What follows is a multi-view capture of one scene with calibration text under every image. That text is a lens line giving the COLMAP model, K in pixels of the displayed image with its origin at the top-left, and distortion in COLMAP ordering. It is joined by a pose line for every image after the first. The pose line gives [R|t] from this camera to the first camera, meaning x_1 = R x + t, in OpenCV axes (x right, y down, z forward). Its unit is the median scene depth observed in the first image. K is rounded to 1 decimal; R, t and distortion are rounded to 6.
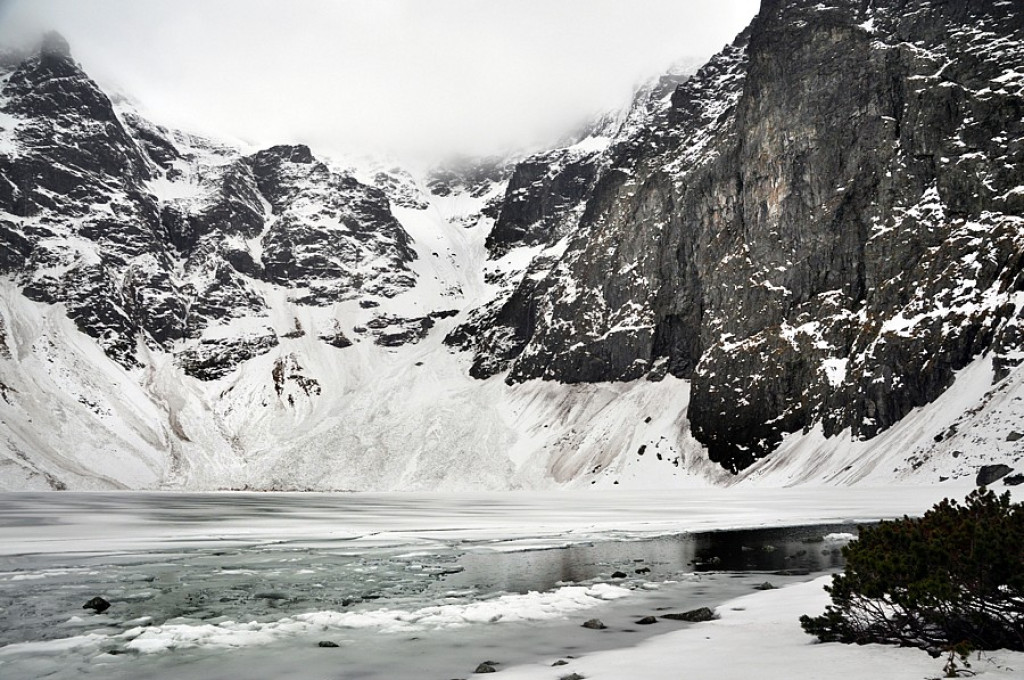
lens RADIAL K [[805.4, 0, 511.0], [0, 805.4, 346.4], [0, 0, 1]] dist [-0.175052, 0.169695]
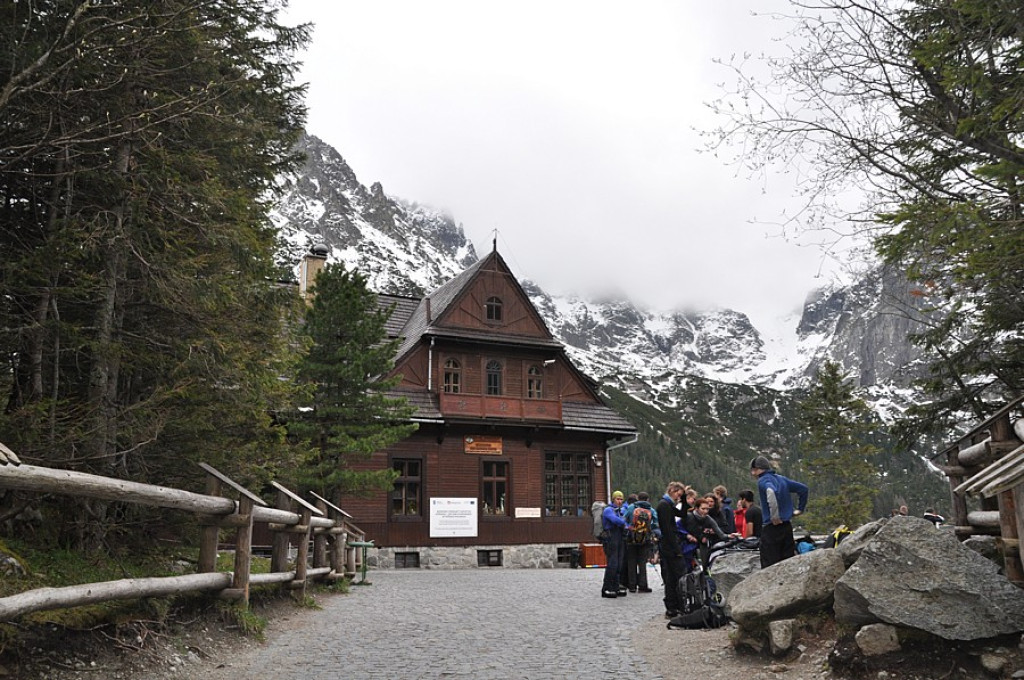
lens RADIAL K [[800.7, 0, 512.0], [0, 800.7, 340.0], [0, 0, 1]] dist [-0.168214, 0.151105]
pose [[0.923243, -0.086921, -0.374255, 0.066813], [0.069685, 0.995801, -0.059370, -0.057429], [0.377844, 0.028733, 0.925423, -1.613138]]
